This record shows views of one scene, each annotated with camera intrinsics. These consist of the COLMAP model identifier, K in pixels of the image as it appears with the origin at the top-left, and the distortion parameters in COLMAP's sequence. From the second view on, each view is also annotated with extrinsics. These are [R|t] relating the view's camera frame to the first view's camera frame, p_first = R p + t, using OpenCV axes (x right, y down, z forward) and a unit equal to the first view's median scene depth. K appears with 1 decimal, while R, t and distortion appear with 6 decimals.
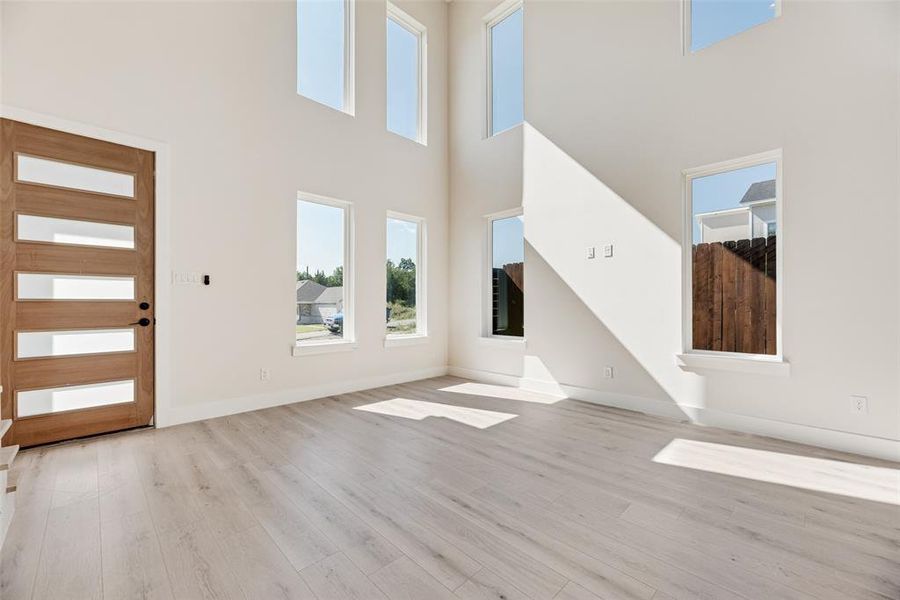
lens RADIAL K [[365.2, 0, 451.4], [0, 365.2, 302.0], [0, 0, 1]] dist [0.004101, -0.000113]
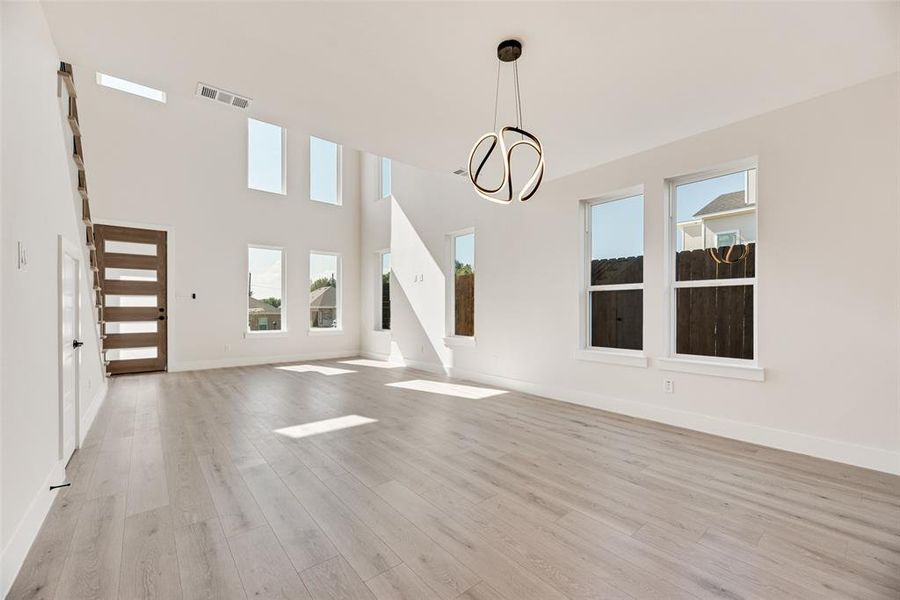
lens RADIAL K [[365.2, 0, 449.8], [0, 365.2, 307.3], [0, 0, 1]] dist [0.004101, -0.000113]
pose [[0.996155, 0.001135, -0.087604, 0.880759], [-0.000845, 0.999994, 0.003341, -0.011153], [0.087607, -0.003254, 0.996150, -0.830717]]
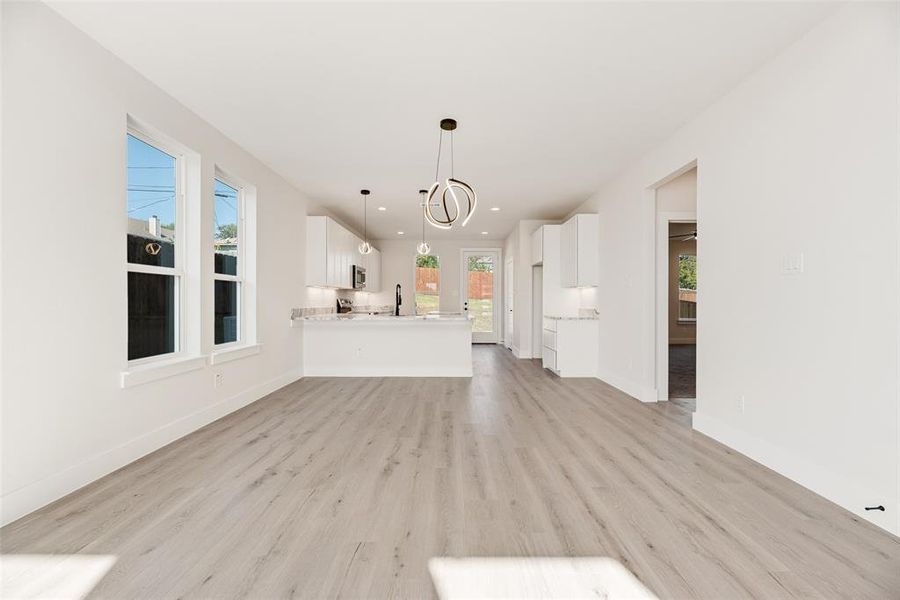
lens RADIAL K [[365.2, 0, 451.7], [0, 365.2, 303.6], [0, 0, 1]] dist [0.004101, -0.000113]
pose [[-0.707938, -0.003583, 0.706266, 0.206482], [-0.007791, 0.999966, -0.002736, 0.003586], [-0.706232, -0.007439, -0.707942, 0.590168]]
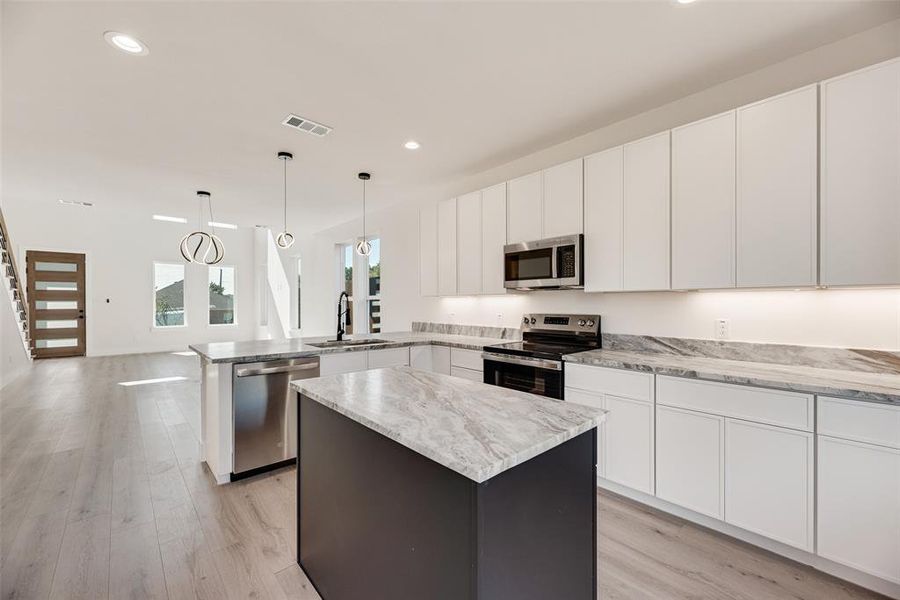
lens RADIAL K [[365.2, 0, 456.0], [0, 365.2, 303.2], [0, 0, 1]] dist [0.004101, -0.000113]
pose [[0.998901, -0.000205, -0.046867, 2.052452], [0.000444, 0.999987, 0.005089, -0.060840], [0.046865, -0.005105, 0.998888, -1.575386]]
